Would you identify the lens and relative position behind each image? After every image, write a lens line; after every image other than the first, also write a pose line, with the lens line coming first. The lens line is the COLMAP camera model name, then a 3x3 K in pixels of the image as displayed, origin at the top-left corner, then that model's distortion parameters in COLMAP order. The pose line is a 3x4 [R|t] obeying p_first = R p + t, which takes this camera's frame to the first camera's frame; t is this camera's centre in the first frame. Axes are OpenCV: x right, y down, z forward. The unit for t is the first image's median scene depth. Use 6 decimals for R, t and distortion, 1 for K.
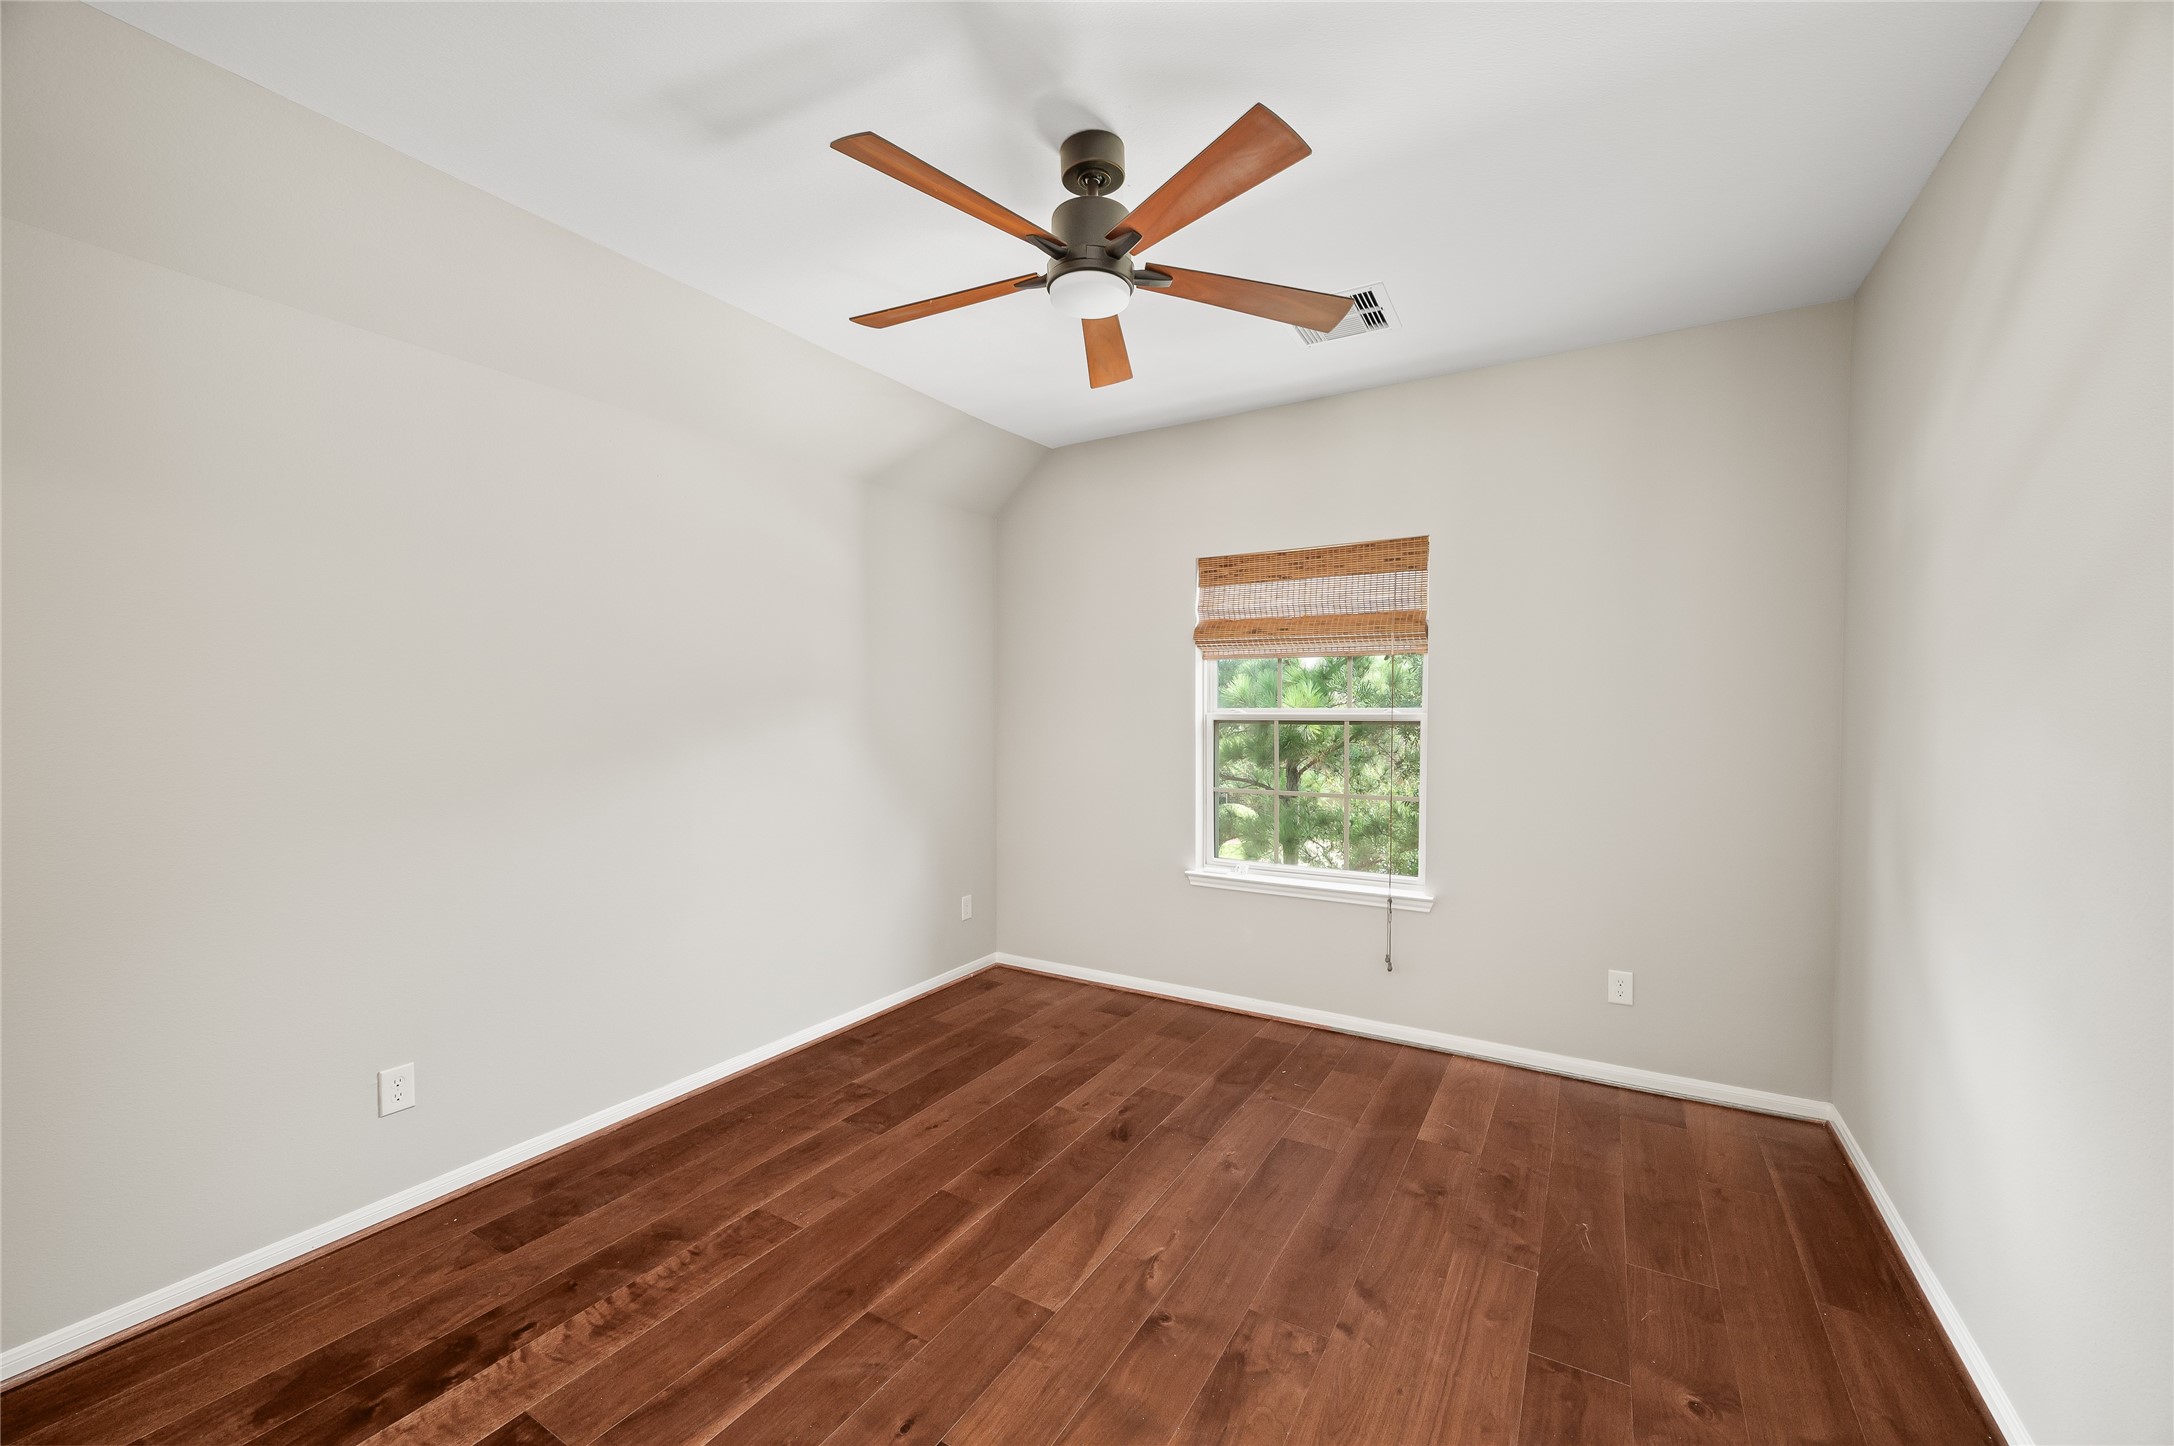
lens RADIAL K [[874.6, 0, 1087.0], [0, 874.6, 695.6], [0, 0, 1]] dist [-0.004352, -0.000211]
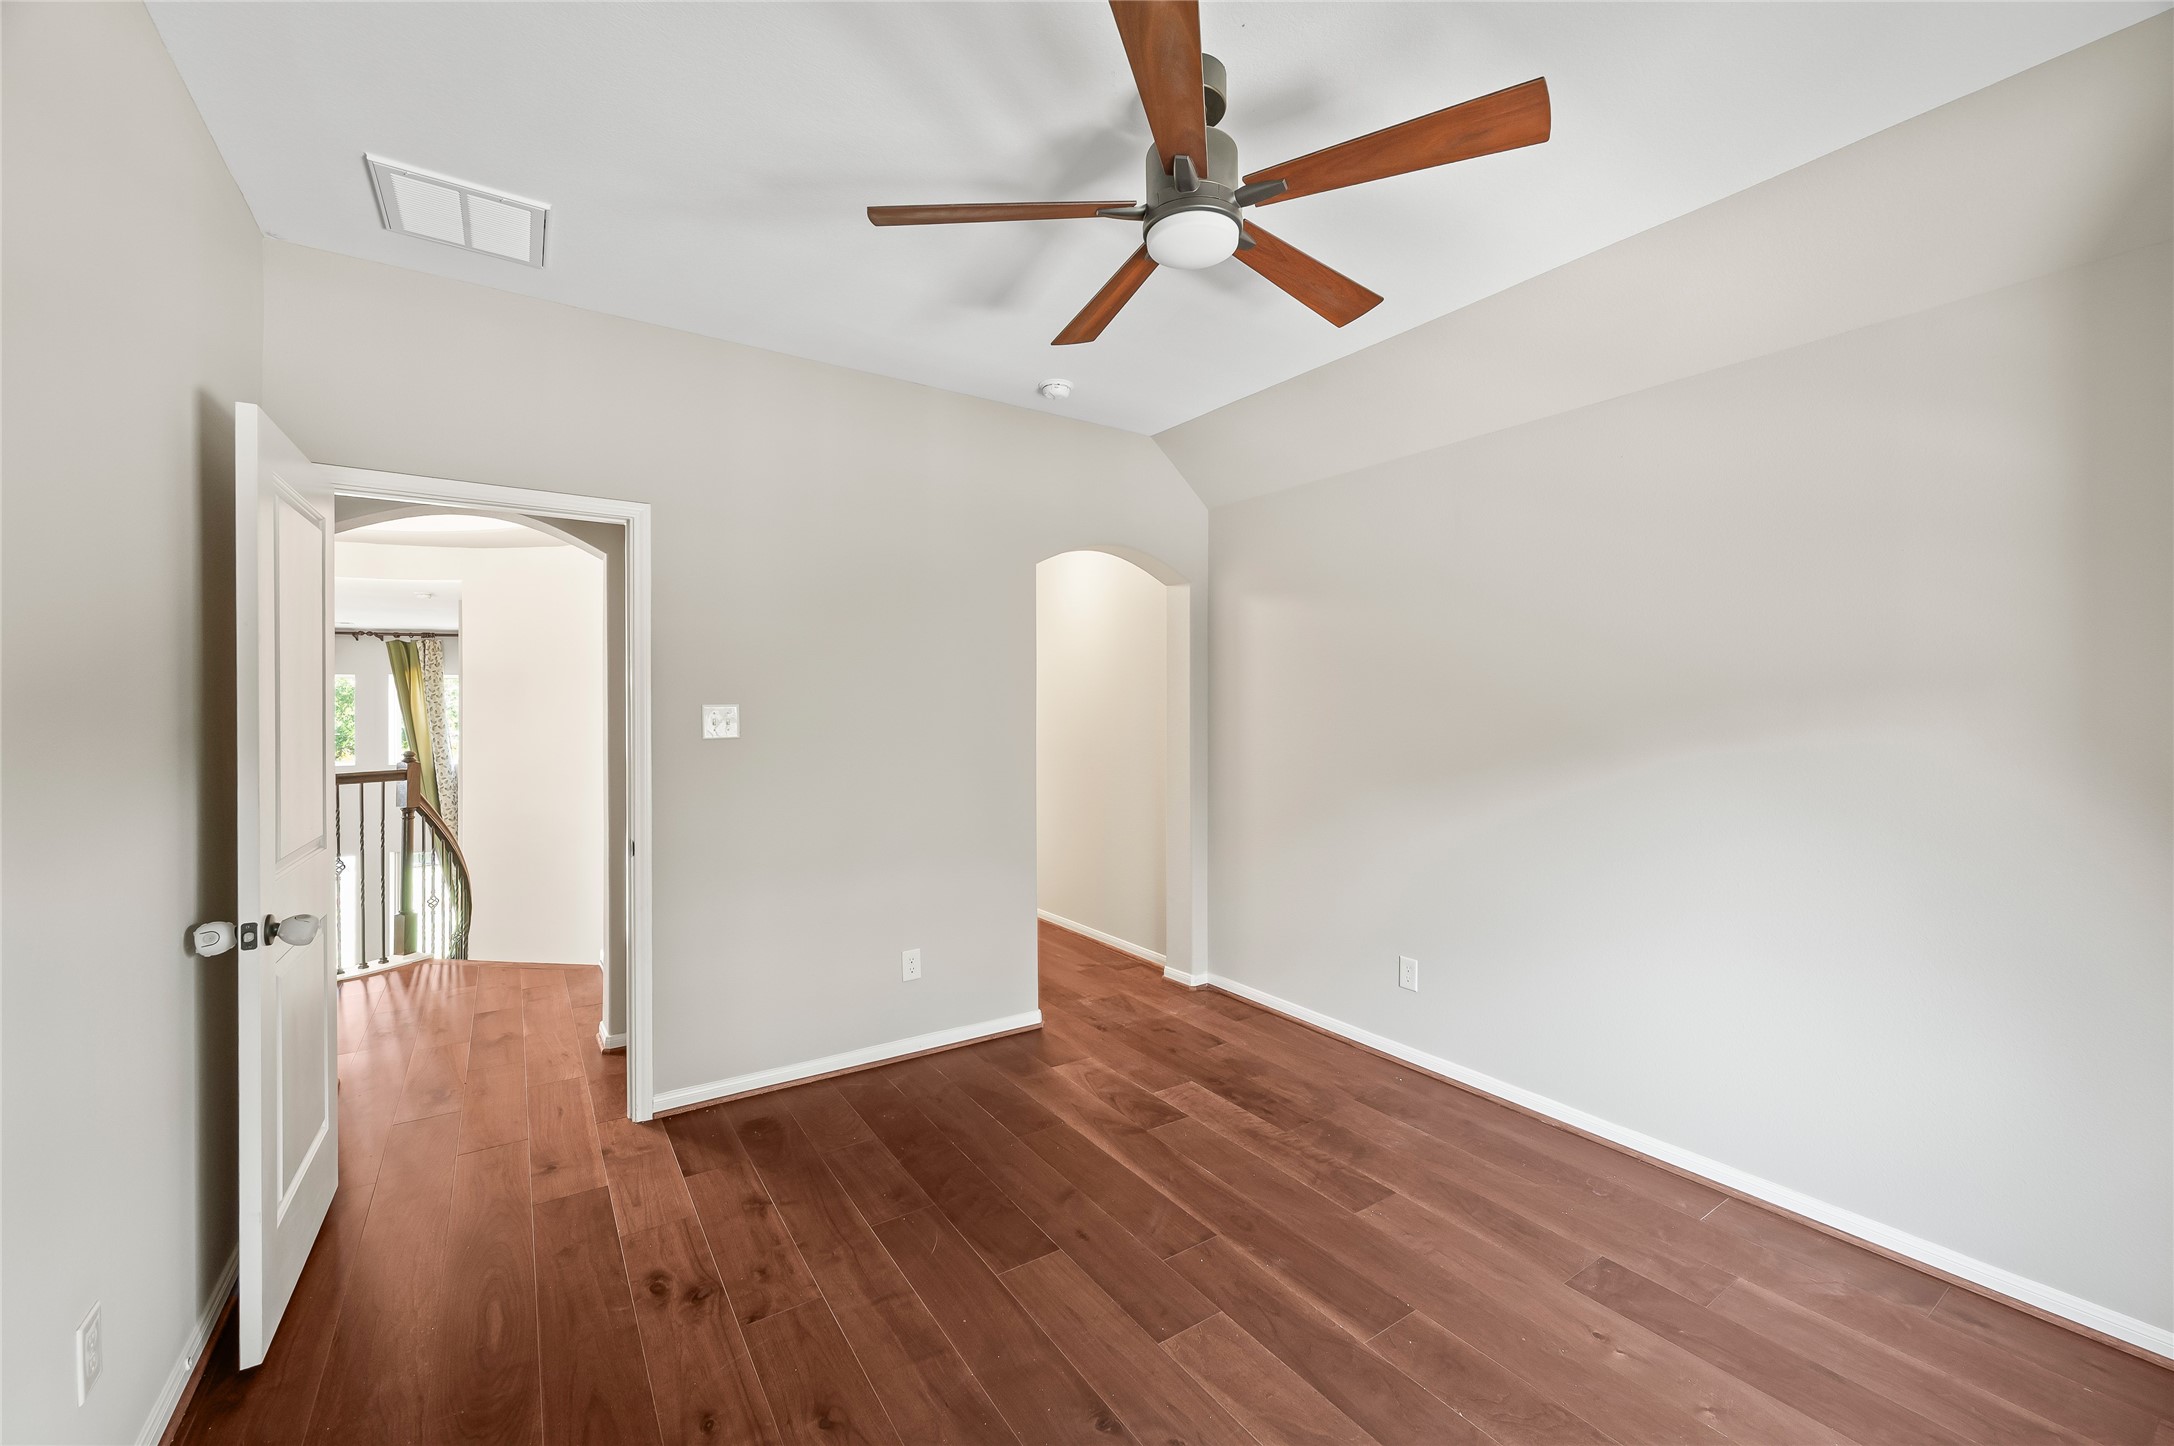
lens RADIAL K [[874.6, 0, 1087.0], [0, 874.6, 695.6], [0, 0, 1]] dist [-0.004352, -0.000211]
pose [[-0.432220, -0.007464, -0.901737, 0.794584], [0.010130, 0.999862, -0.013131, 0.009336], [0.901711, -0.014810, -0.432085, 1.244813]]
